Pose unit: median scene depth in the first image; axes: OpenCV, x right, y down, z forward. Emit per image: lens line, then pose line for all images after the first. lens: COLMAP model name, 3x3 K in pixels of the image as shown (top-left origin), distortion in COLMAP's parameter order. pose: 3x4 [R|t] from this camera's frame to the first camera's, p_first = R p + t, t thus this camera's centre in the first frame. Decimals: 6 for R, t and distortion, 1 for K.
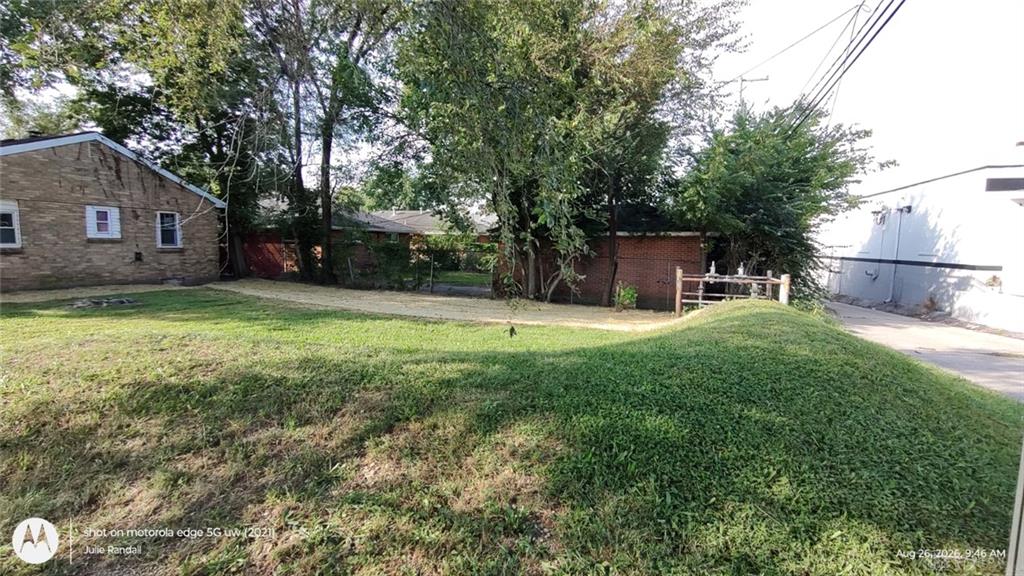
lens RADIAL K [[470.5, 0, 512.0], [0, 470.5, 288.0], [0, 0, 1]] dist [-0.000387, -0.000128]
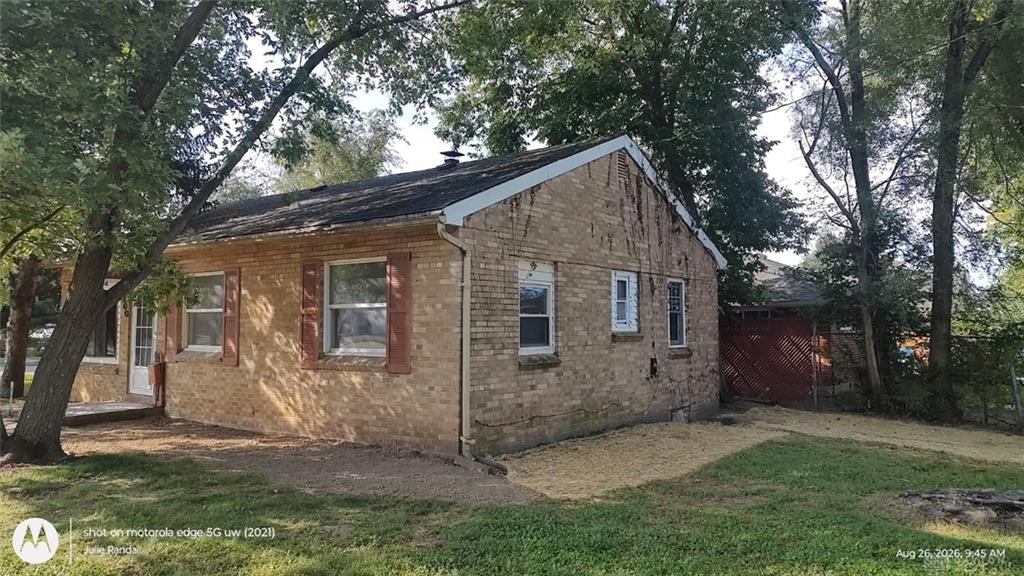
lens RADIAL K [[734.9, 0, 516.7], [0, 734.9, 288.9], [0, 0, 1]] dist [0.047350, -0.046451]
pose [[0.955496, -0.028013, -0.293672, -0.720278], [-0.014250, 0.989937, -0.140792, -0.036292], [0.294660, 0.138711, 0.945481, 0.186908]]
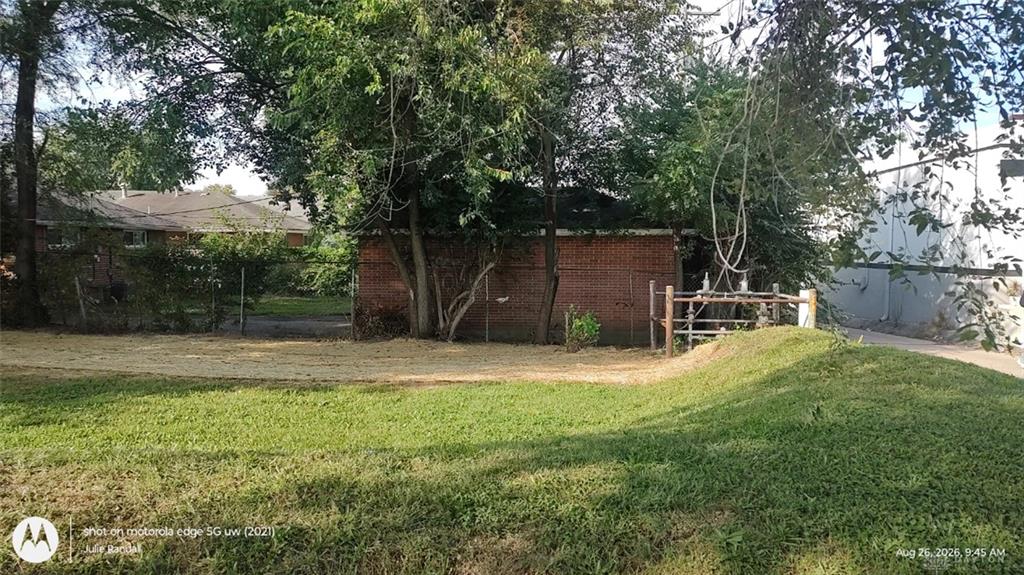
lens RADIAL K [[734.9, 0, 516.7], [0, 734.9, 288.4], [0, 0, 1]] dist [0.047350, -0.046451]
pose [[0.960559, -0.025573, 0.276898, -0.114493], [0.034915, 0.998973, -0.028860, -0.009542], [-0.275875, 0.037390, 0.960466, 0.035443]]
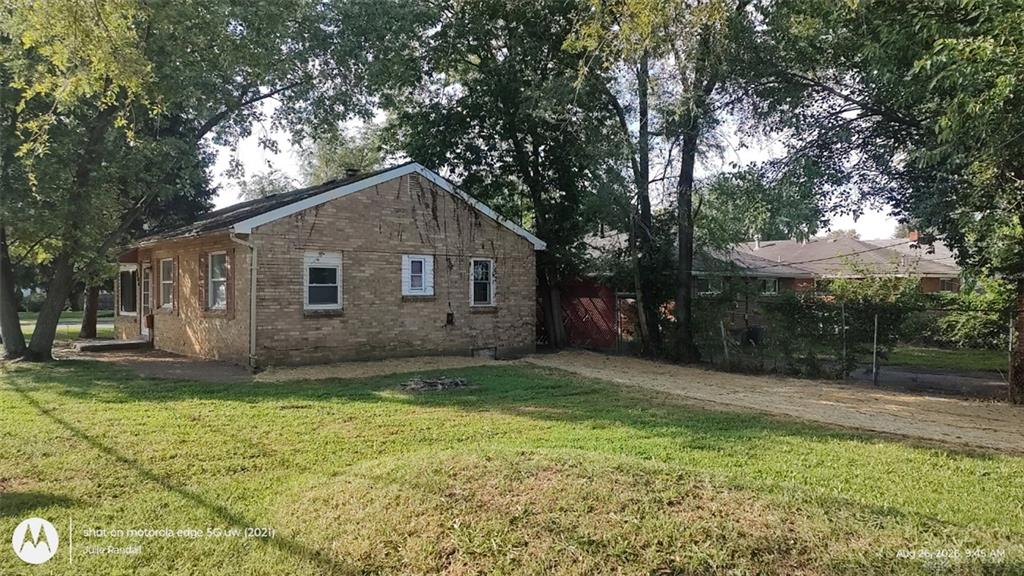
lens RADIAL K [[734.9, 0, 516.7], [0, 734.9, 288.9], [0, 0, 1]] dist [0.047350, -0.046451]
pose [[0.870829, -0.018625, -0.491234, -0.126404], [-0.030563, 0.995298, -0.091917, -0.010135], [0.490636, 0.095058, 0.866164, 0.029748]]
